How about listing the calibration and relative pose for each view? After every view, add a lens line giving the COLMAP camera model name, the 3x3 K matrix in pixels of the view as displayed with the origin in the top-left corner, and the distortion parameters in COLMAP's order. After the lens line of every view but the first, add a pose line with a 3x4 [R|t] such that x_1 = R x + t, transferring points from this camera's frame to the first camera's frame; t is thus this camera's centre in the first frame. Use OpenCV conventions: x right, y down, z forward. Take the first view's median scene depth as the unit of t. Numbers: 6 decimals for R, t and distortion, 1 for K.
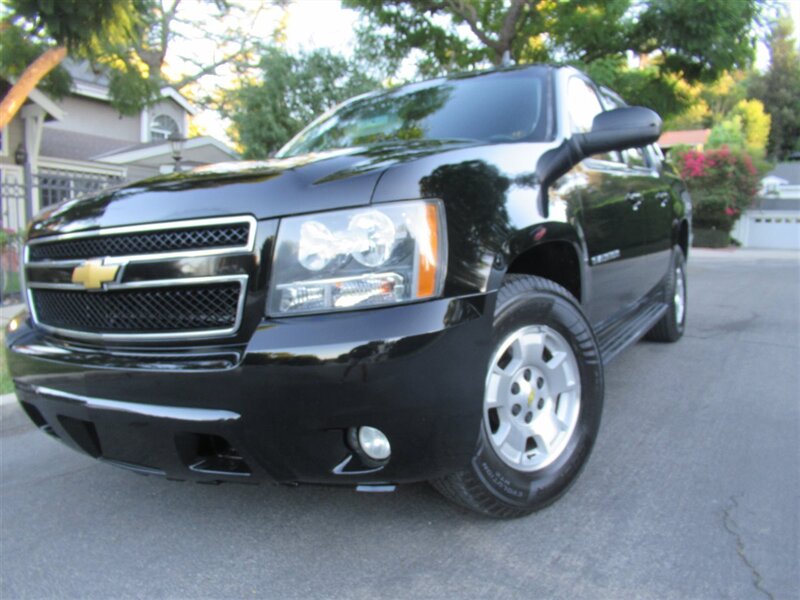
lens RADIAL K [[609.8, 0, 399.6], [0, 609.8, 301.2], [0, 0, 1]] dist [-0.002435, 0.006335]
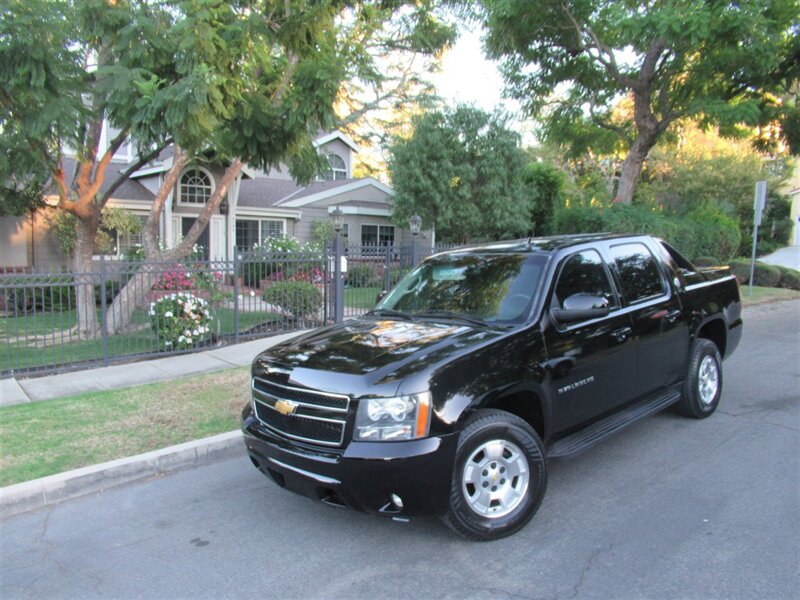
lens RADIAL K [[616.1, 0, 397.8], [0, 616.1, 294.5], [0, 0, 1]] dist [-0.000102, 0.002042]
pose [[0.965628, 0.021331, -0.259050, 0.388845], [-0.024566, 0.999655, -0.009257, -0.367303], [0.258764, 0.015303, 0.965819, -0.882249]]
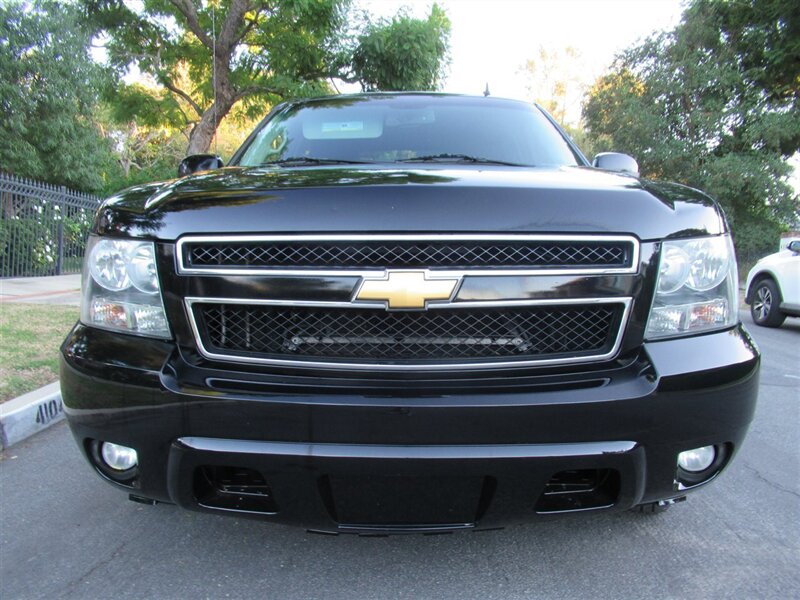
lens RADIAL K [[609.8, 0, 399.6], [0, 609.8, 301.2], [0, 0, 1]] dist [-0.002435, 0.006335]
pose [[0.853578, -0.000897, 0.520965, -0.762838], [0.009350, 0.999864, -0.013598, -0.017487], [-0.520882, 0.016478, 0.853470, 0.268794]]
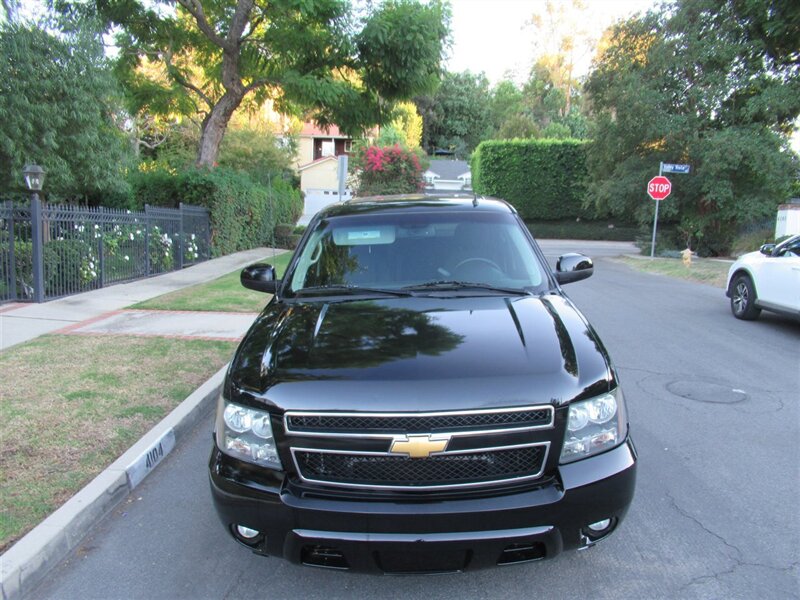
lens RADIAL K [[613.9, 0, 400.0], [0, 613.9, 300.0], [0, 0, 1]] dist [-0.006628, 0.014994]
pose [[0.861050, -0.062512, 0.504664, -1.012488], [0.040500, 0.997693, 0.054481, -0.378679], [-0.506905, -0.026472, 0.861595, -0.146517]]
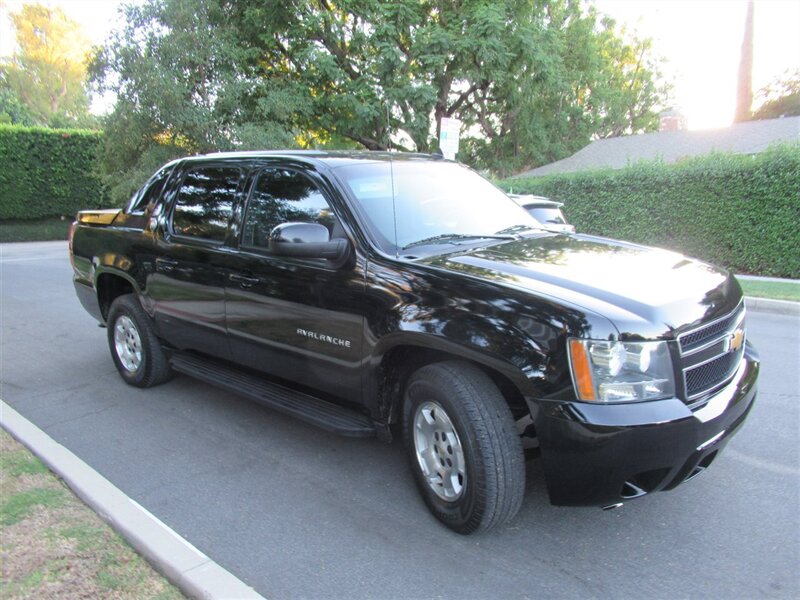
lens RADIAL K [[610.0, 0, 401.5], [0, 610.0, 314.3], [0, 0, 1]] dist [-0.000761, -0.001195]
pose [[0.164921, -0.167837, 0.971922, -1.830939], [0.120011, 0.981508, 0.149129, -0.377060], [-0.978978, 0.092046, 0.182014, 1.303340]]
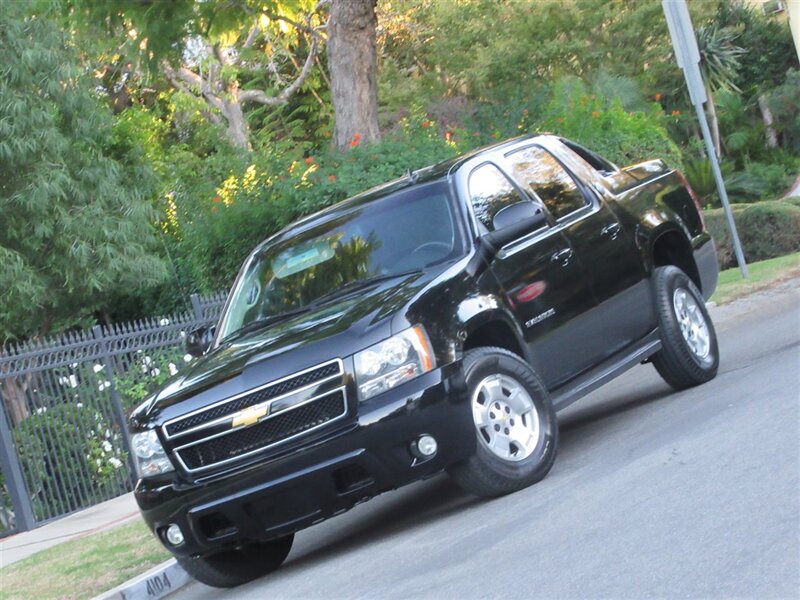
lens RADIAL K [[2921.5, 0, 399.3], [0, 2921.5, 321.9], [0, 0, 1]] dist [0.893743, -1.898351]
pose [[0.944649, -0.299320, 0.134332, -0.967306], [0.313250, 0.944591, -0.098091, 0.564073], [-0.097528, 0.134741, 0.986069, -6.364098]]
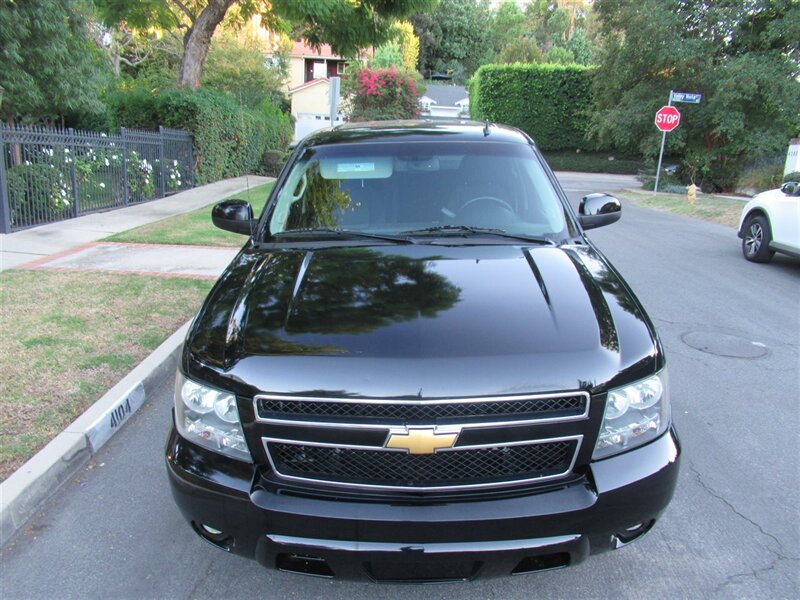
lens RADIAL K [[613.9, 0, 400.0], [0, 613.9, 300.0], [0, 0, 1]] dist [-0.006628, 0.014994]
pose [[0.855850, -0.107193, 0.505995, -0.891417], [0.024430, 0.985575, 0.167468, -0.405581], [-0.516648, -0.130966, 0.846123, 0.080688]]
